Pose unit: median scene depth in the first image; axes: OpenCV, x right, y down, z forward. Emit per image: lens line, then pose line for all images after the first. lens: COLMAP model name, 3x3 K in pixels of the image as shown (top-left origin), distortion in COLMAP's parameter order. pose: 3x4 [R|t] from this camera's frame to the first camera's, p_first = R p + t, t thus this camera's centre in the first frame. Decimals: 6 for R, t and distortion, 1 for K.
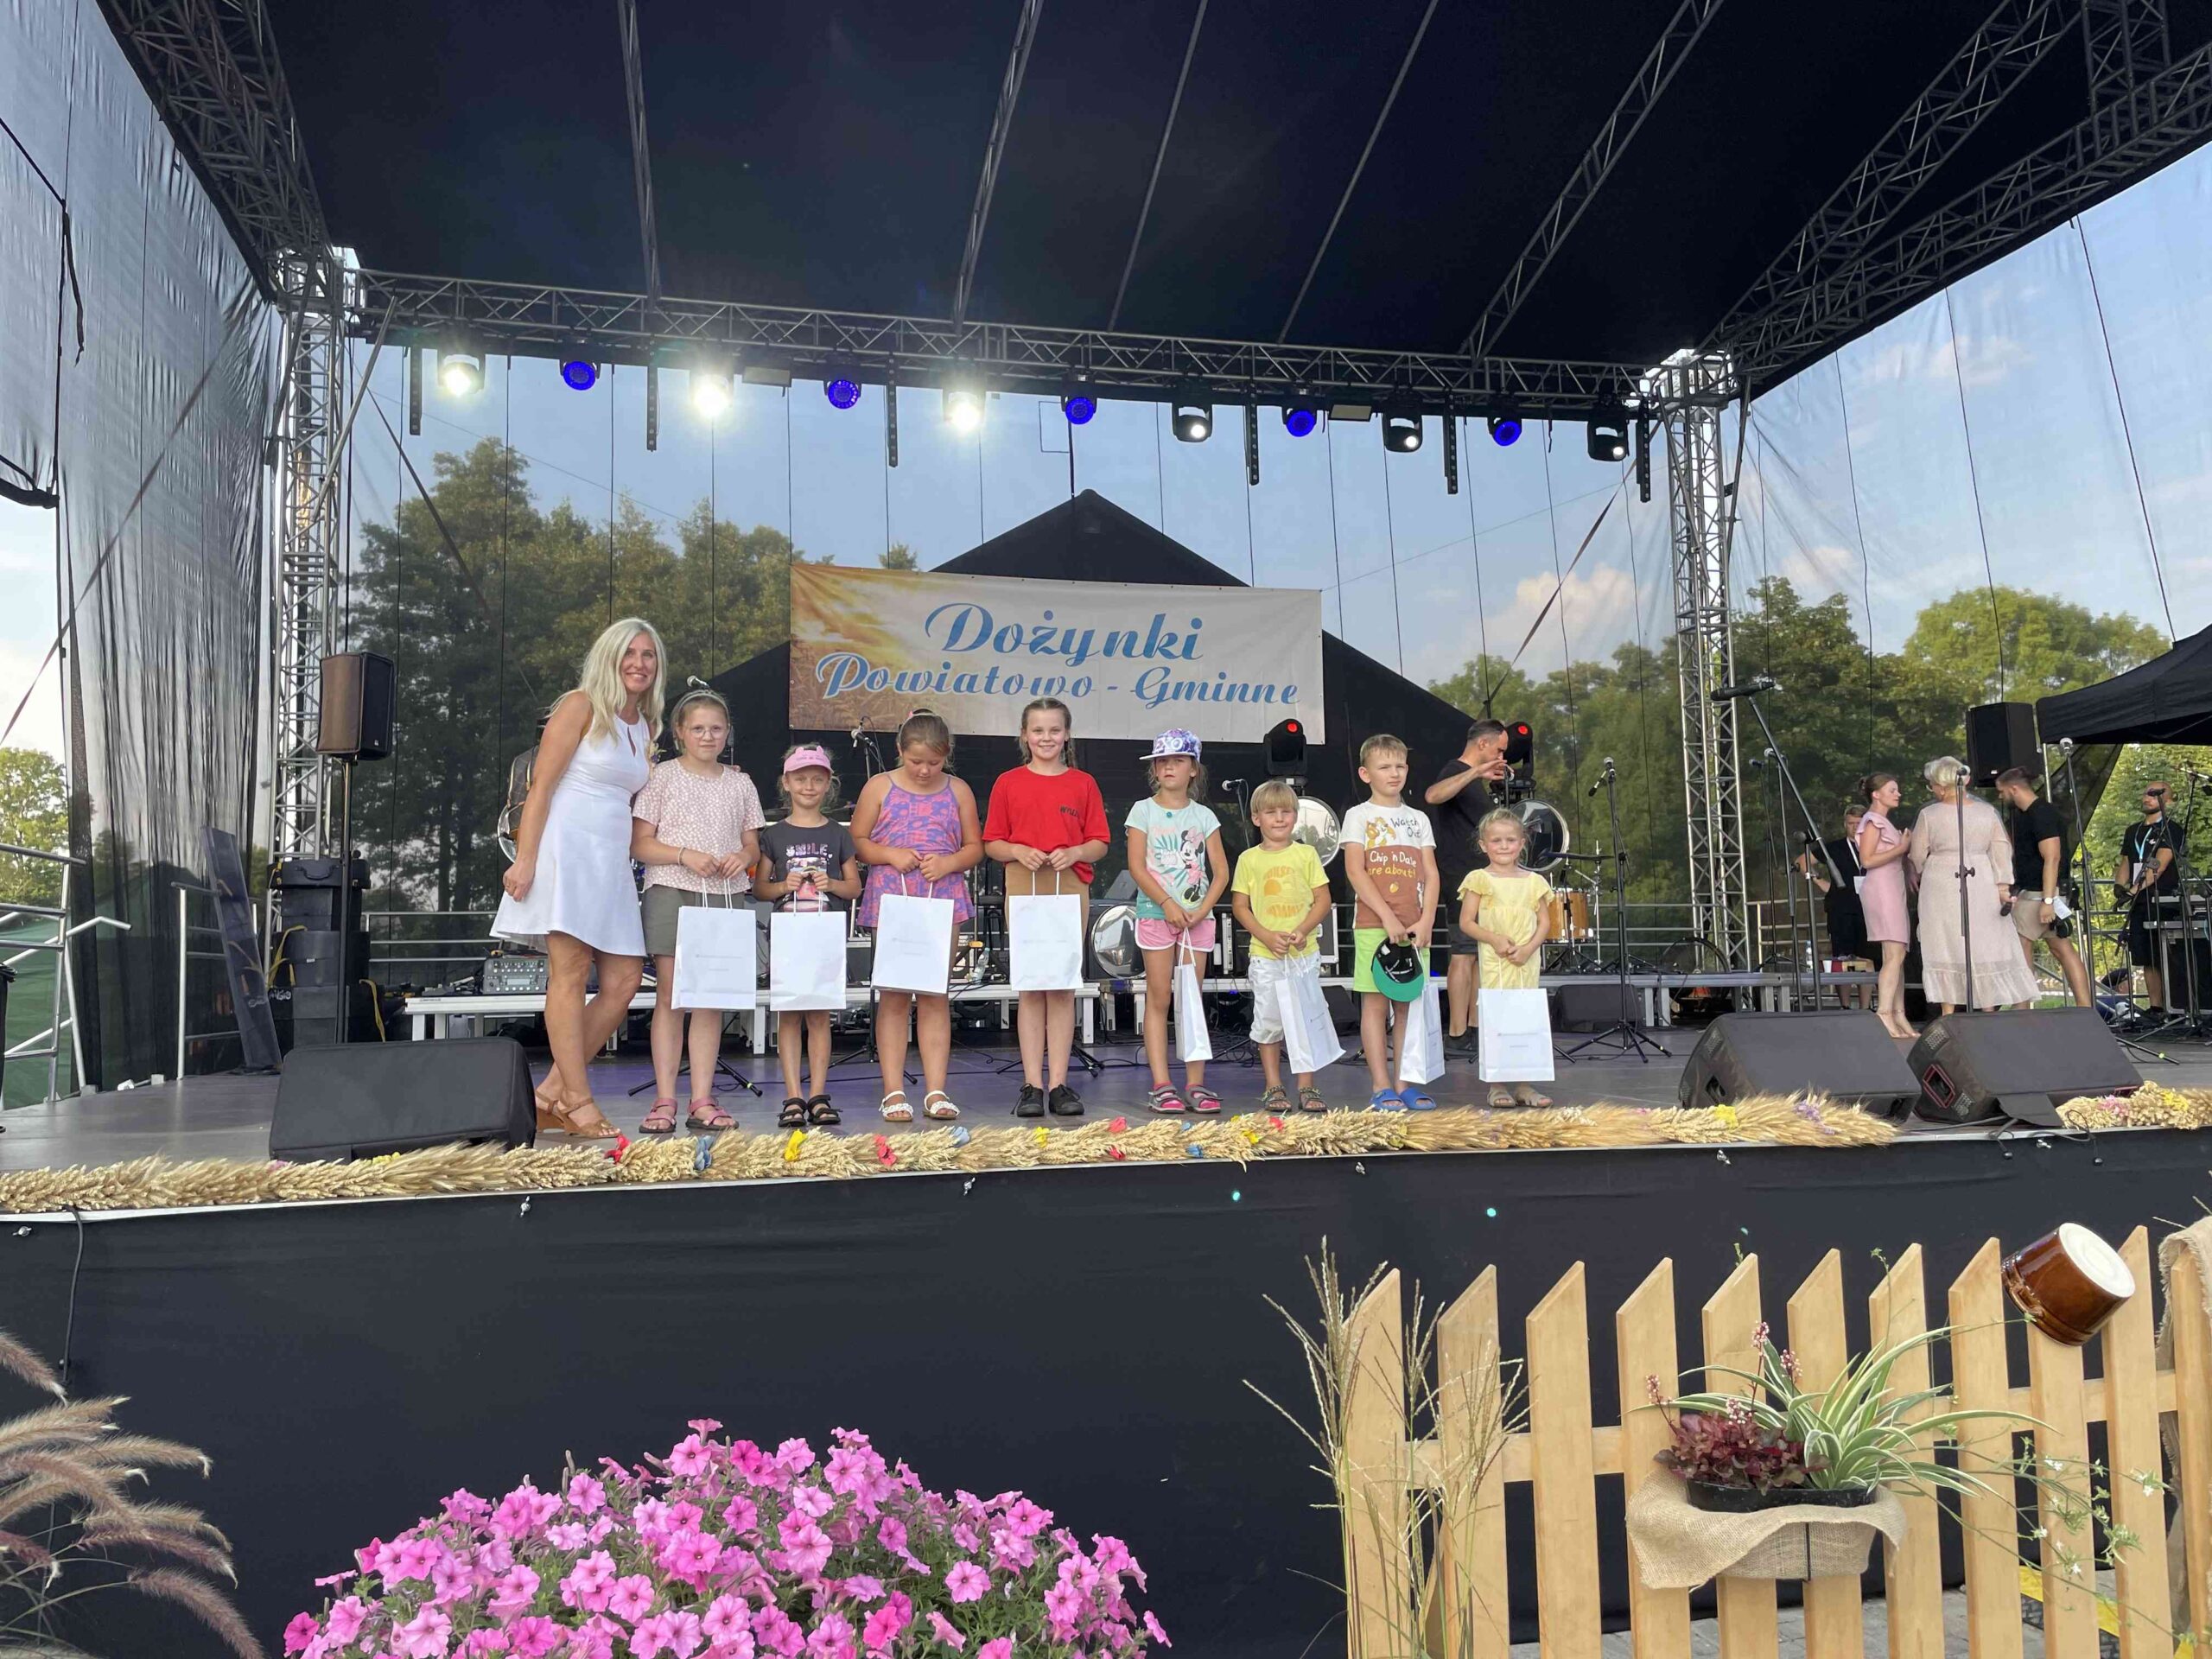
lens RADIAL K [[1657.3, 0, 1098.0], [0, 1657.3, 803.2], [0, 0, 1]] dist [0.083614, -0.111636]
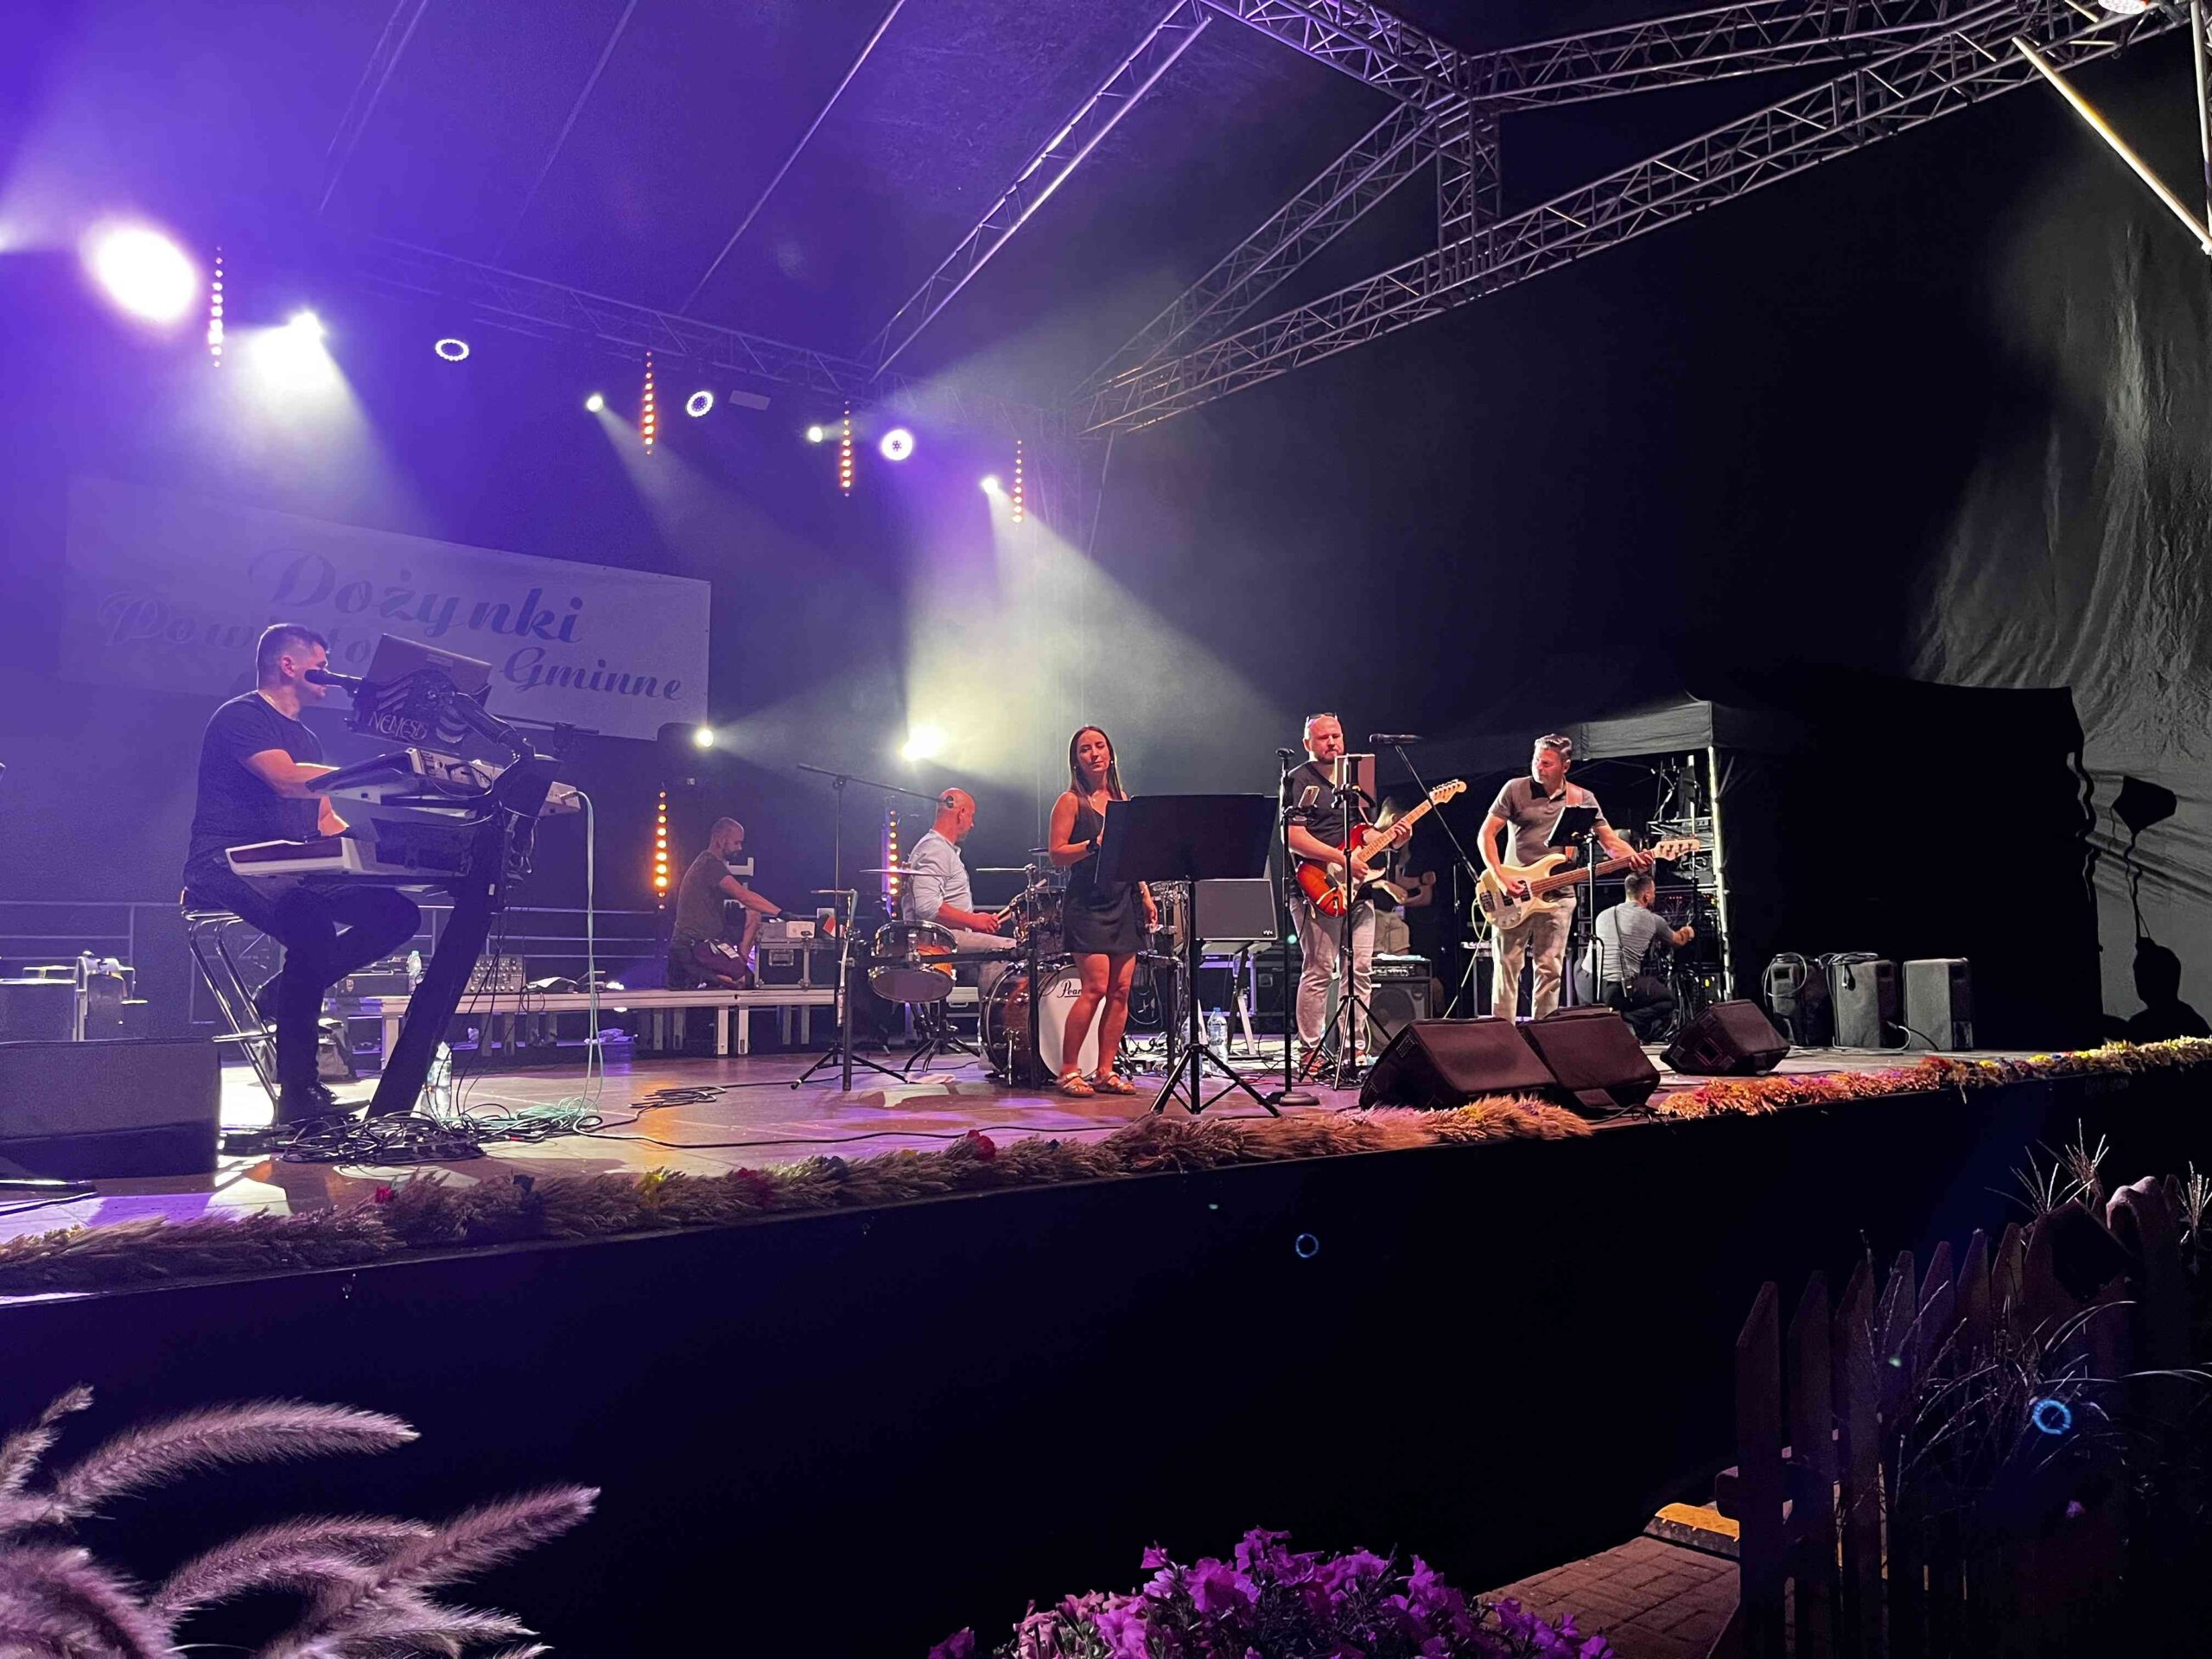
lens RADIAL K [[1652.7, 0, 1091.0], [0, 1652.7, 844.3], [0, 0, 1]] dist [0.031349, -0.048866]
pose [[0.894477, 0.043895, 0.444953, -0.088881], [-0.049723, 0.998762, 0.001428, 0.008793], [-0.444340, -0.023401, 0.895553, 0.057237]]
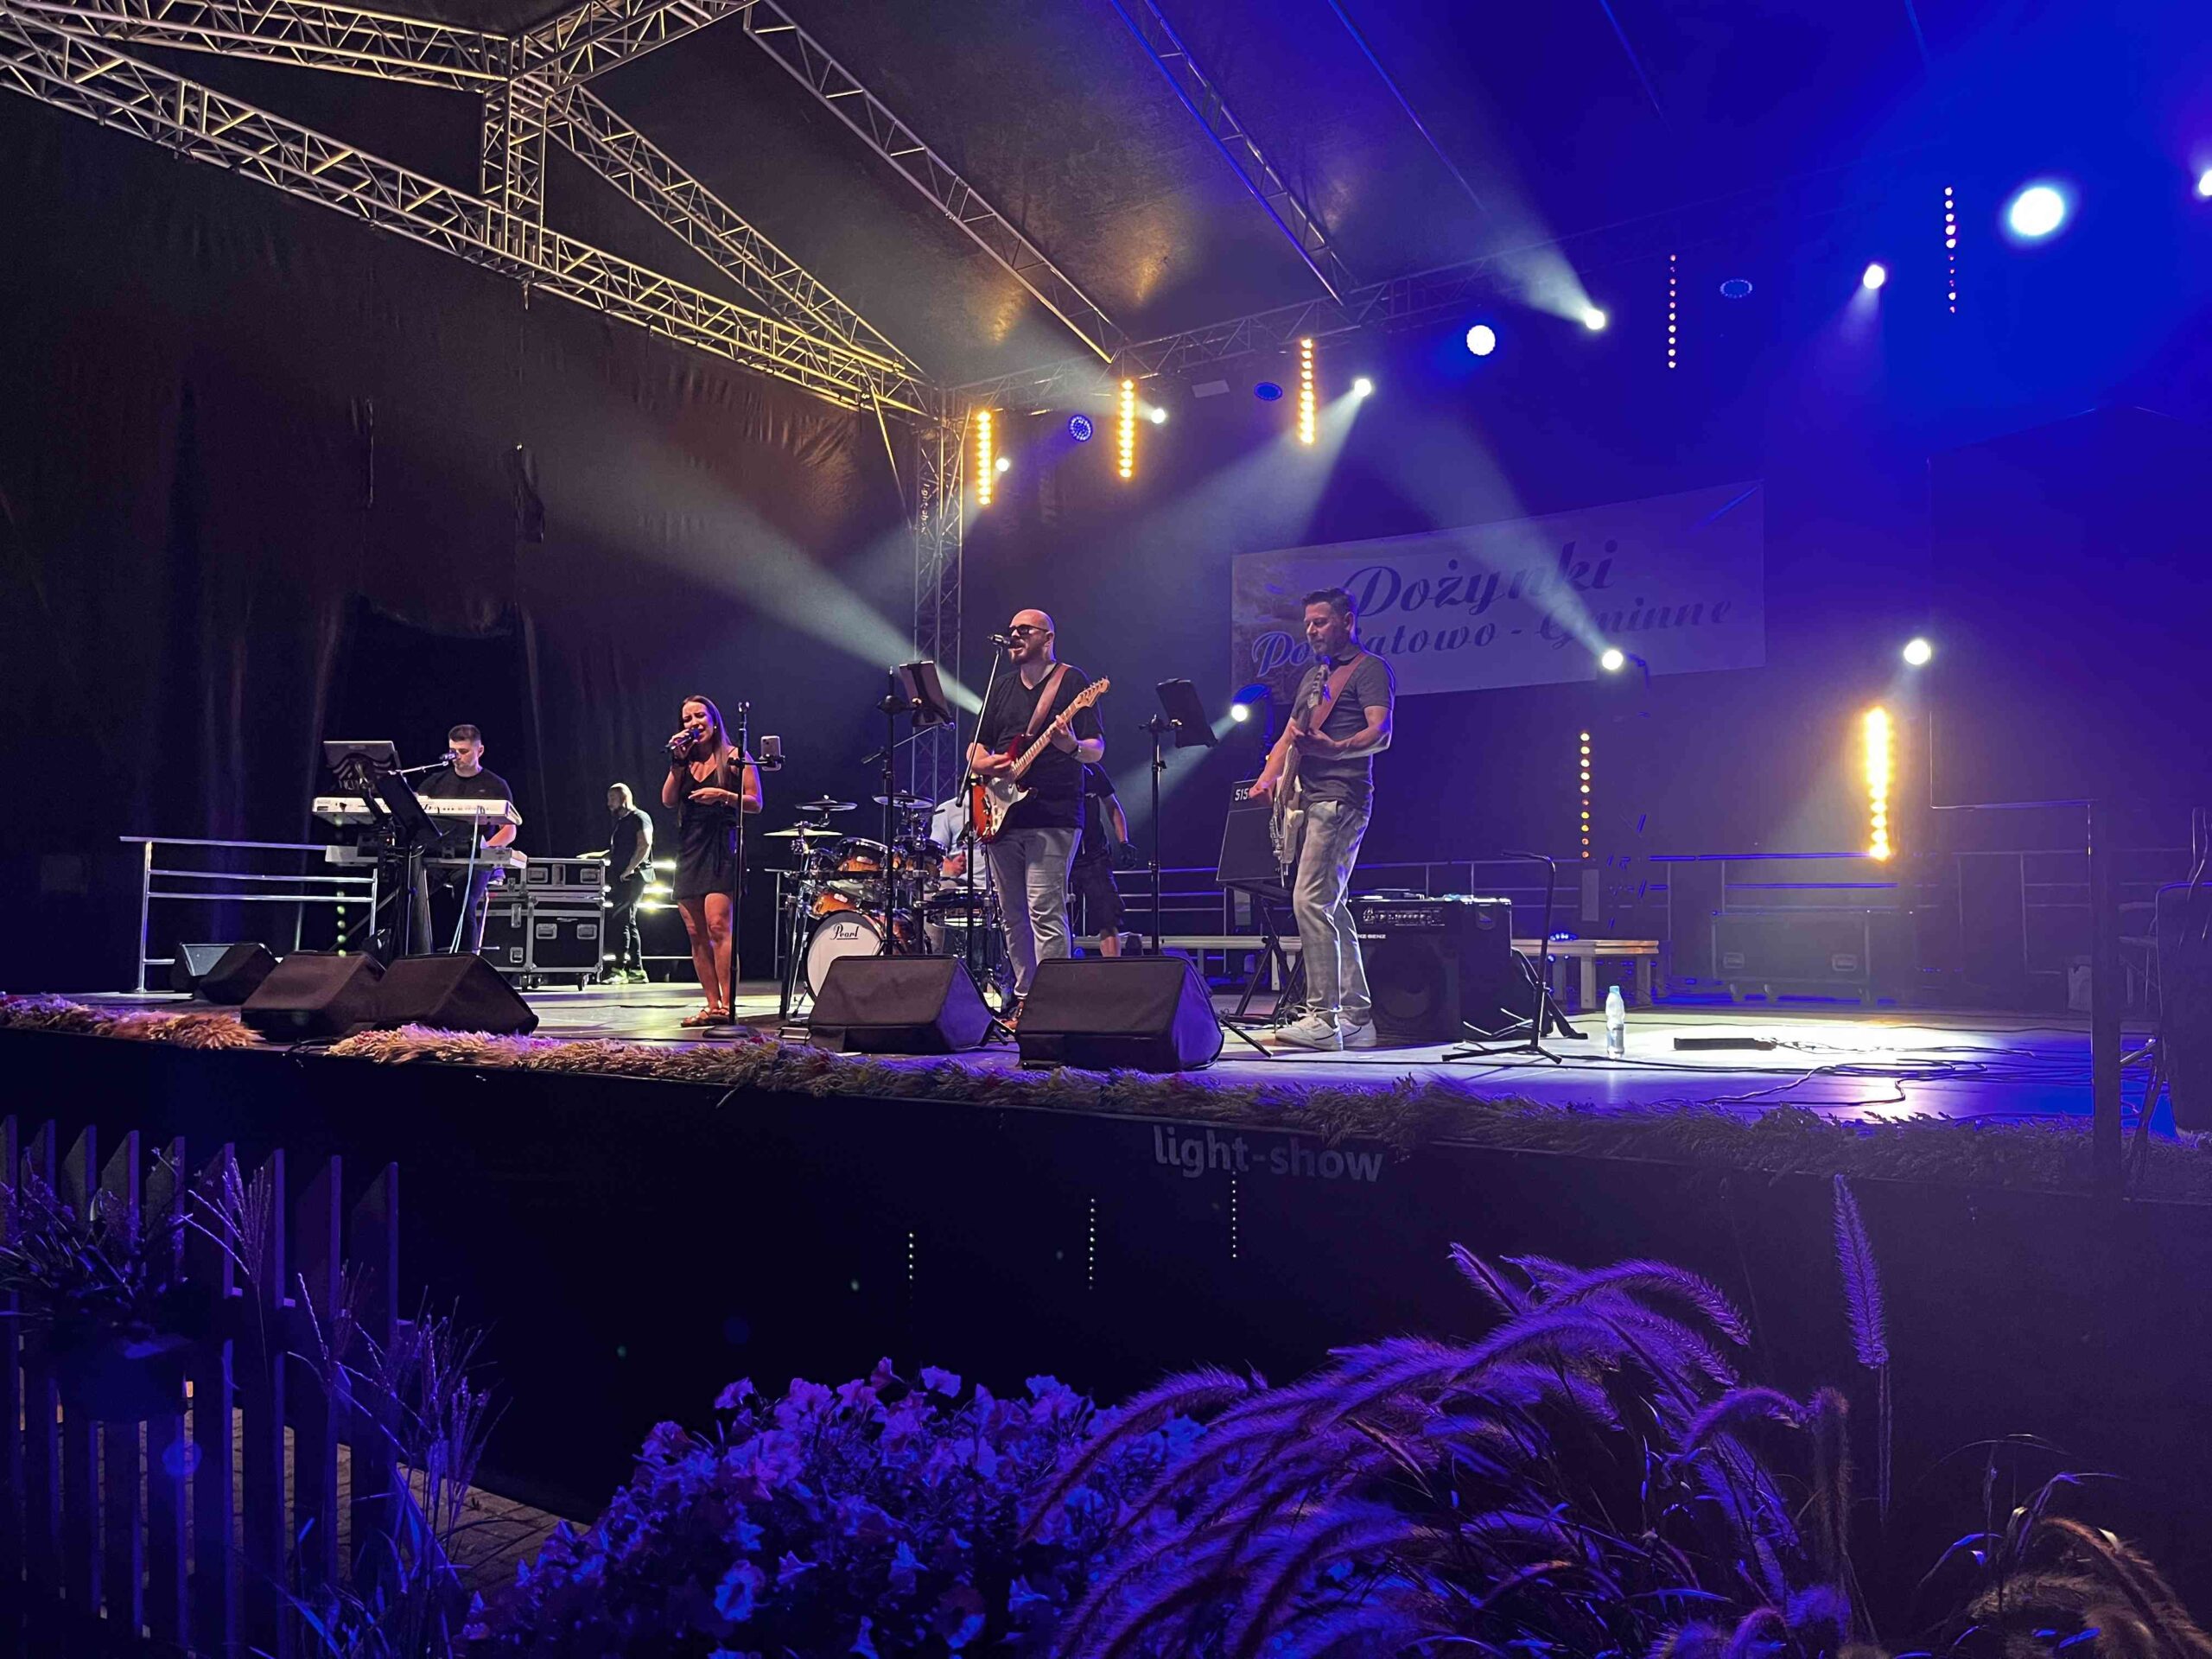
lens RADIAL K [[1652.7, 0, 1118.6], [0, 1652.7, 853.4], [0, 0, 1]] dist [0.031349, -0.048866]
pose [[0.654750, -0.021775, -0.755532, 0.572103], [0.062679, 0.997706, 0.025563, 0.018362], [0.753242, -0.064093, 0.654613, 0.205483]]
